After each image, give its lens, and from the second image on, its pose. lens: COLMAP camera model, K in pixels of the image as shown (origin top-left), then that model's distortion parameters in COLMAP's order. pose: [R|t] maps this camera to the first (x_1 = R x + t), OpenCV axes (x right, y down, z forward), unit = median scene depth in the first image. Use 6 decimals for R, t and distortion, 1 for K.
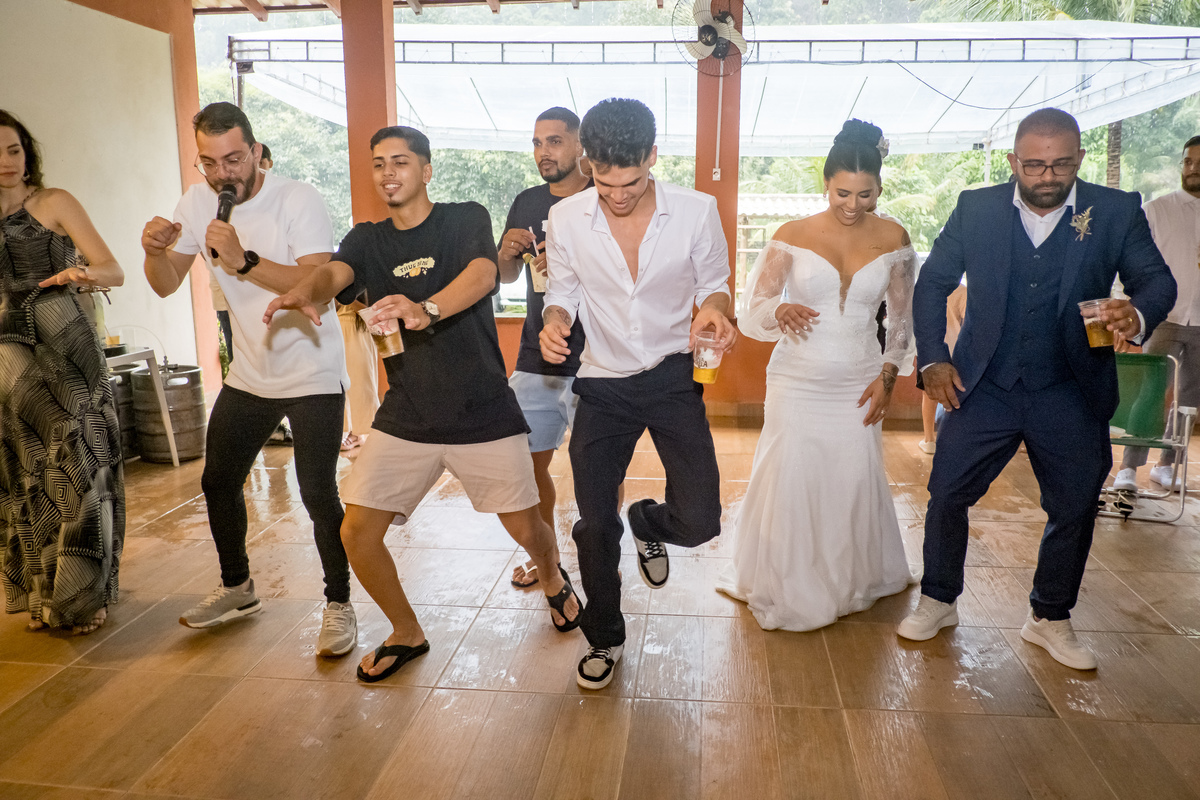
lens RADIAL K [[939.5, 0, 600.0], [0, 939.5, 400.0], [0, 0, 1]] dist [0.005040, 0.001597]
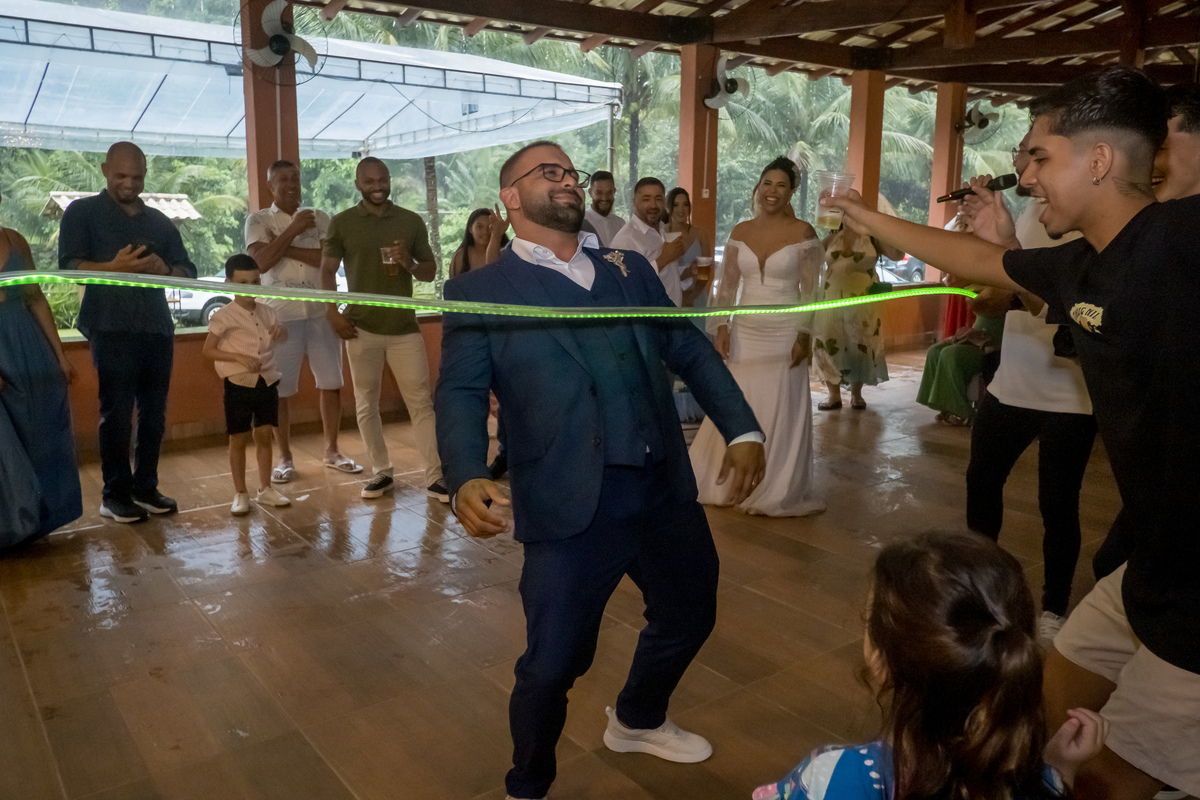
lens RADIAL K [[939.5, 0, 600.0], [0, 939.5, 400.0], [0, 0, 1]] dist [0.005040, 0.001597]
pose [[0.728976, -0.131048, 0.671878, -0.268145], [0.131422, 0.990039, 0.050513, -0.004394], [-0.671805, 0.051477, 0.738937, 0.012949]]
